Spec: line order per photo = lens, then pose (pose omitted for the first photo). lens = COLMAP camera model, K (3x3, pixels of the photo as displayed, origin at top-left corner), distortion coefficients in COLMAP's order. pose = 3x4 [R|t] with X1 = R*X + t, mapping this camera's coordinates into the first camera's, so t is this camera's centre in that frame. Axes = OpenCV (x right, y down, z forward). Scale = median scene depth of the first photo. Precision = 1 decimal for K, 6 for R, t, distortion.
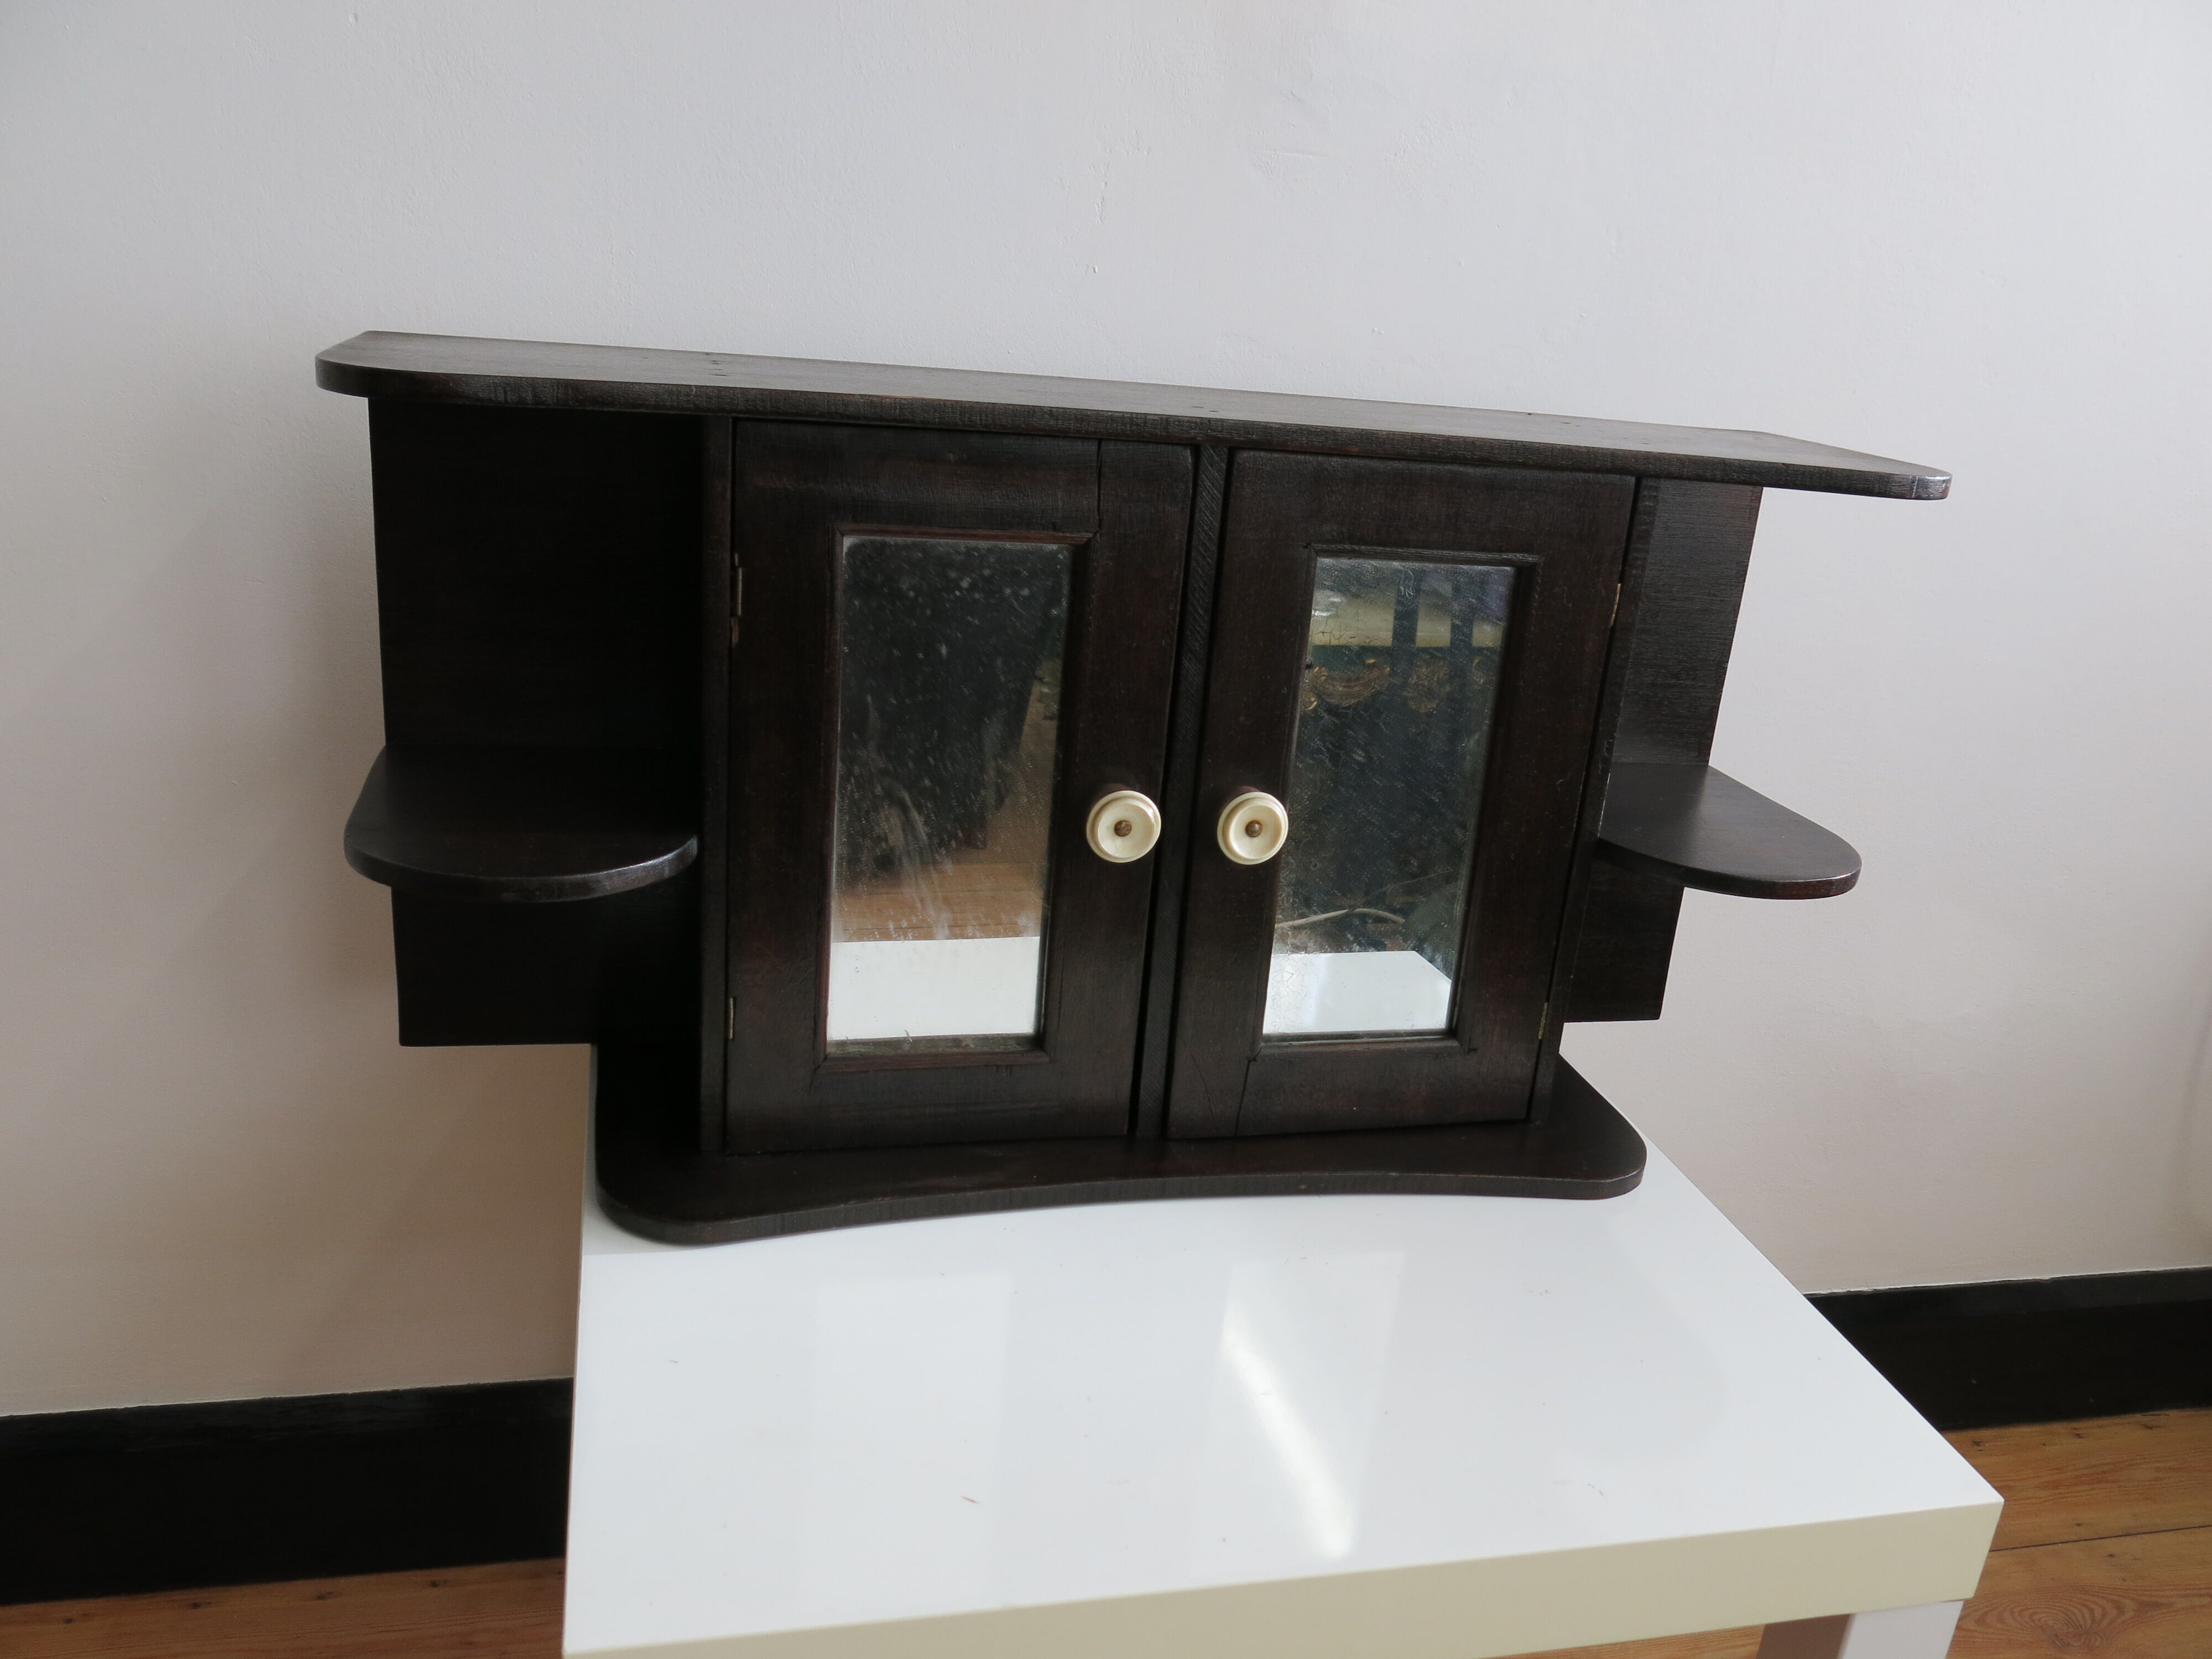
lens RADIAL K [[1811.8, 0, 1106.0], [0, 1811.8, 829.5], [0, 0, 1]] dist [-0.009374, -0.005576]
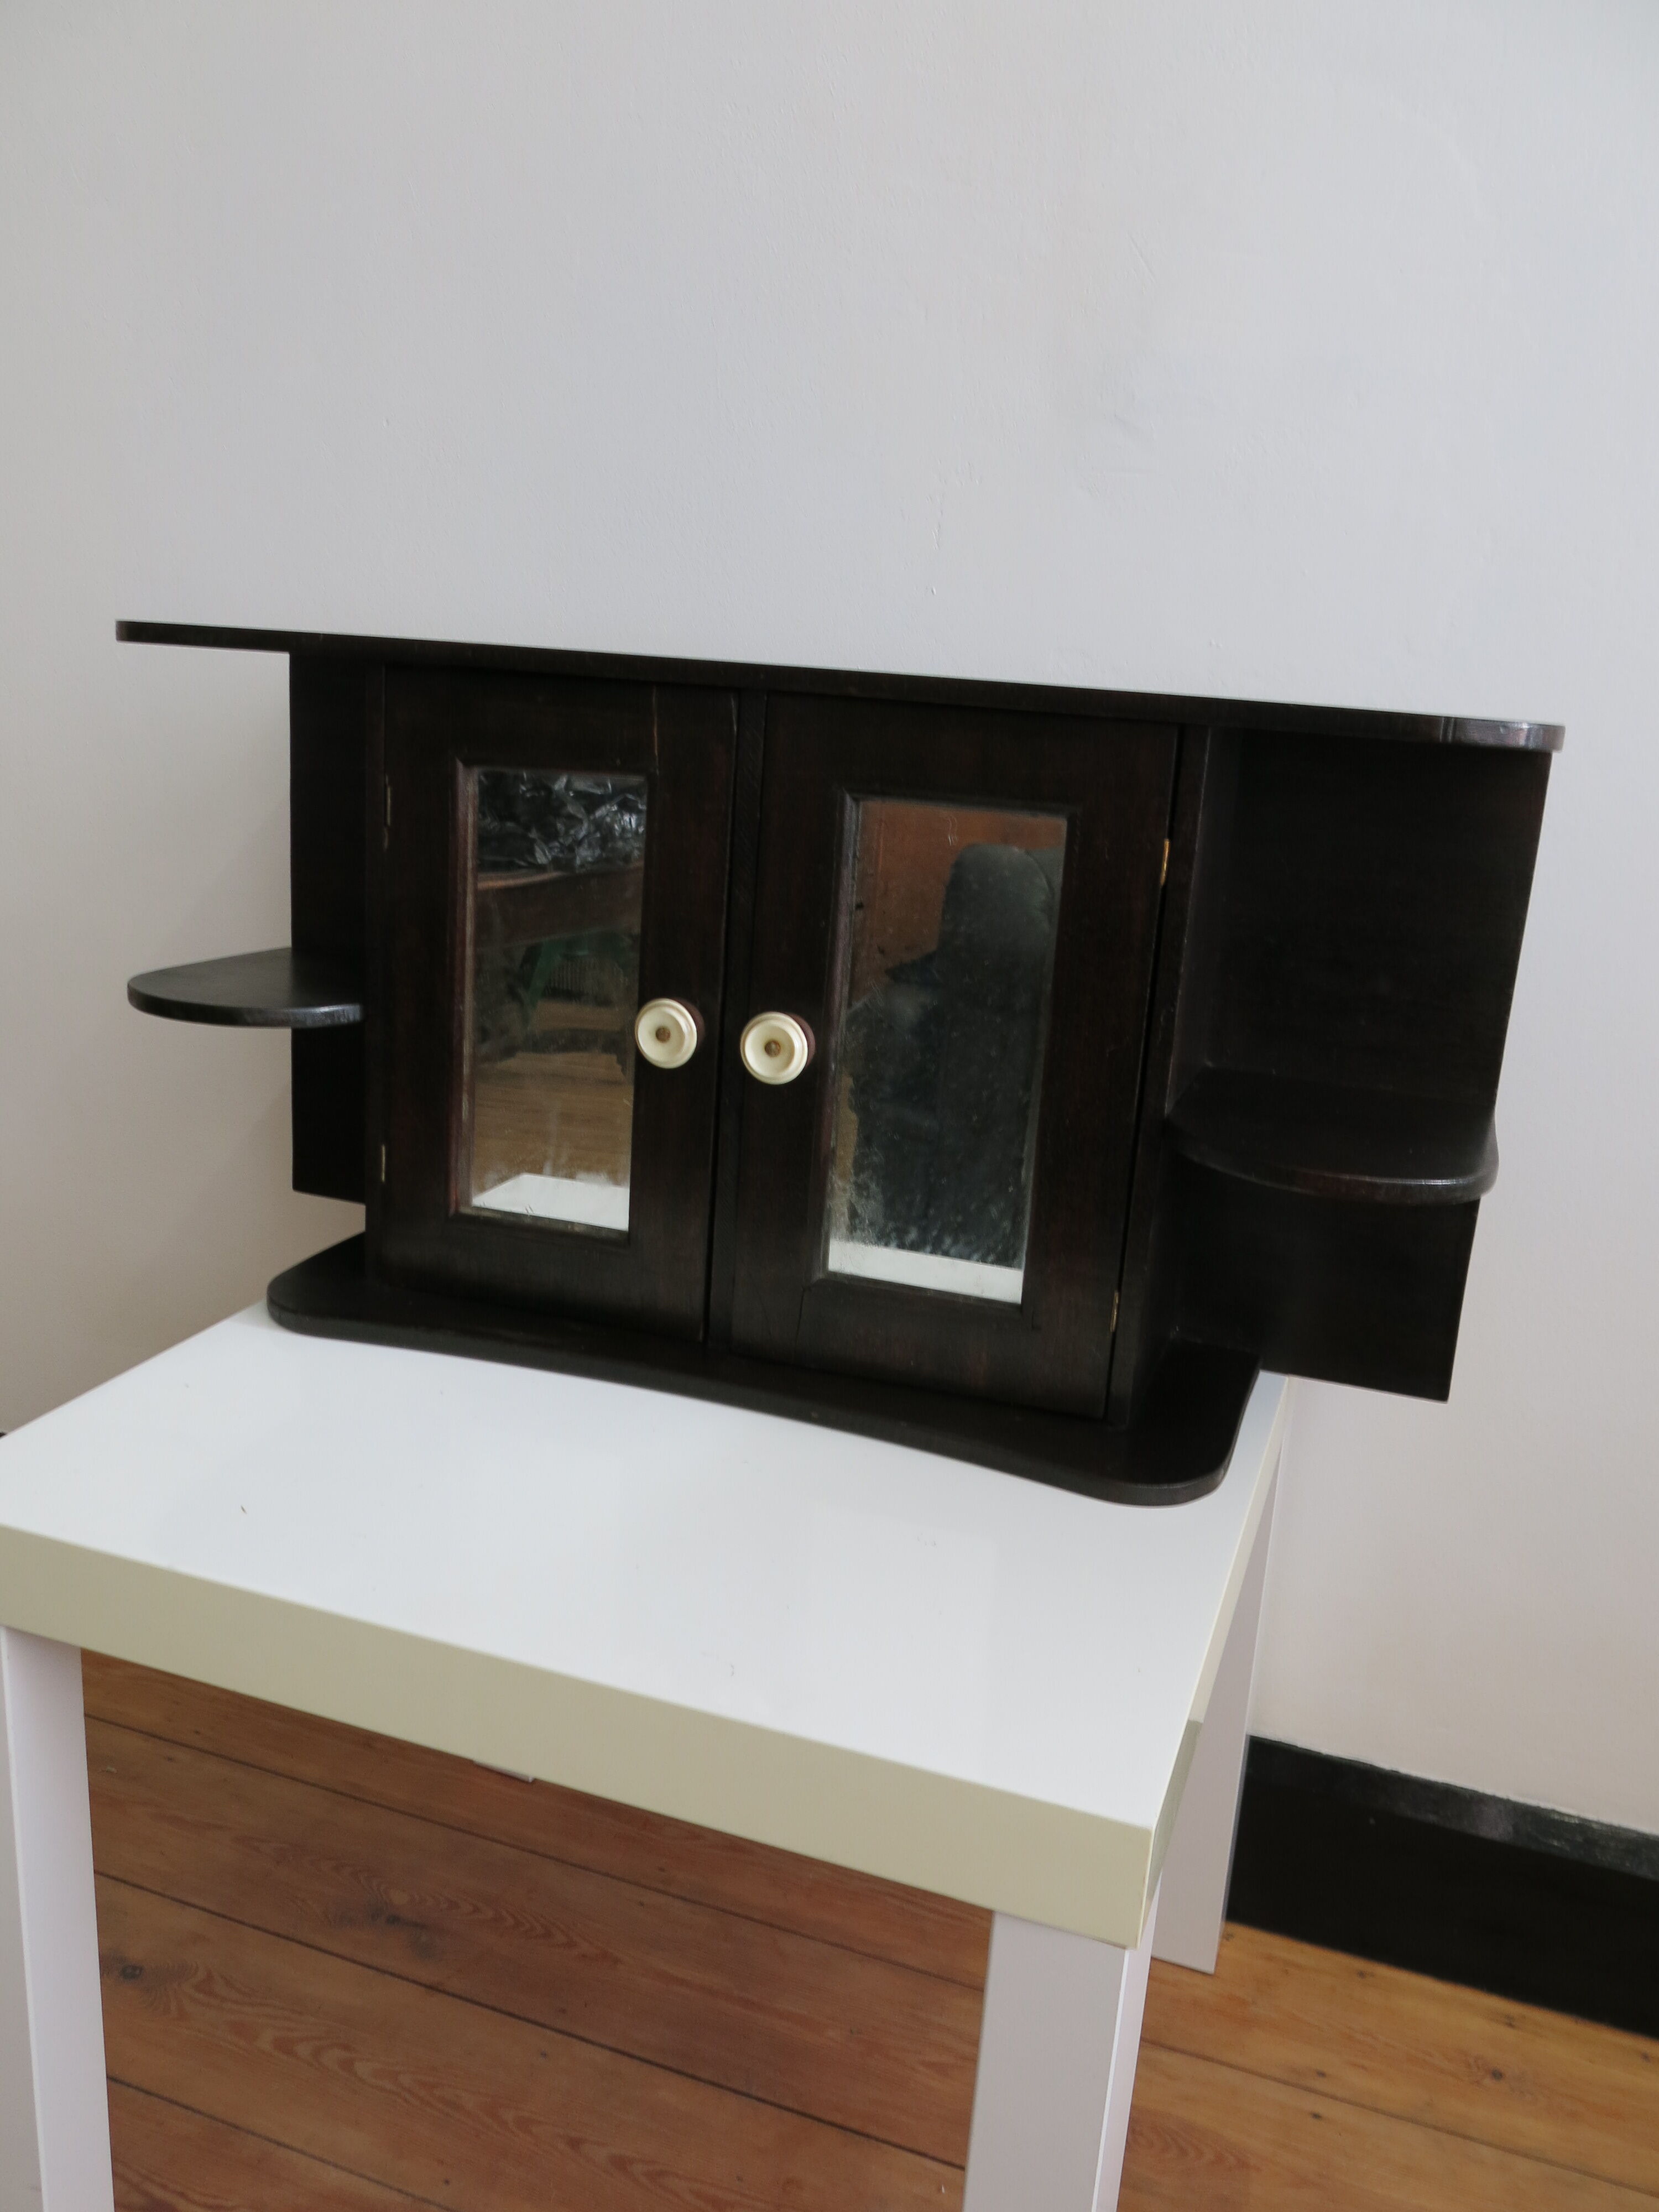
lens RADIAL K [[1811.8, 0, 783.7], [0, 1811.8, 1103.8], [0, 0, 1]] dist [-0.009374, -0.005576]
pose [[0.840370, 0.099226, -0.532854, 0.641383], [-0.164233, 0.983499, -0.075871, 0.108911], [0.516533, 0.151272, 0.842799, 0.105792]]
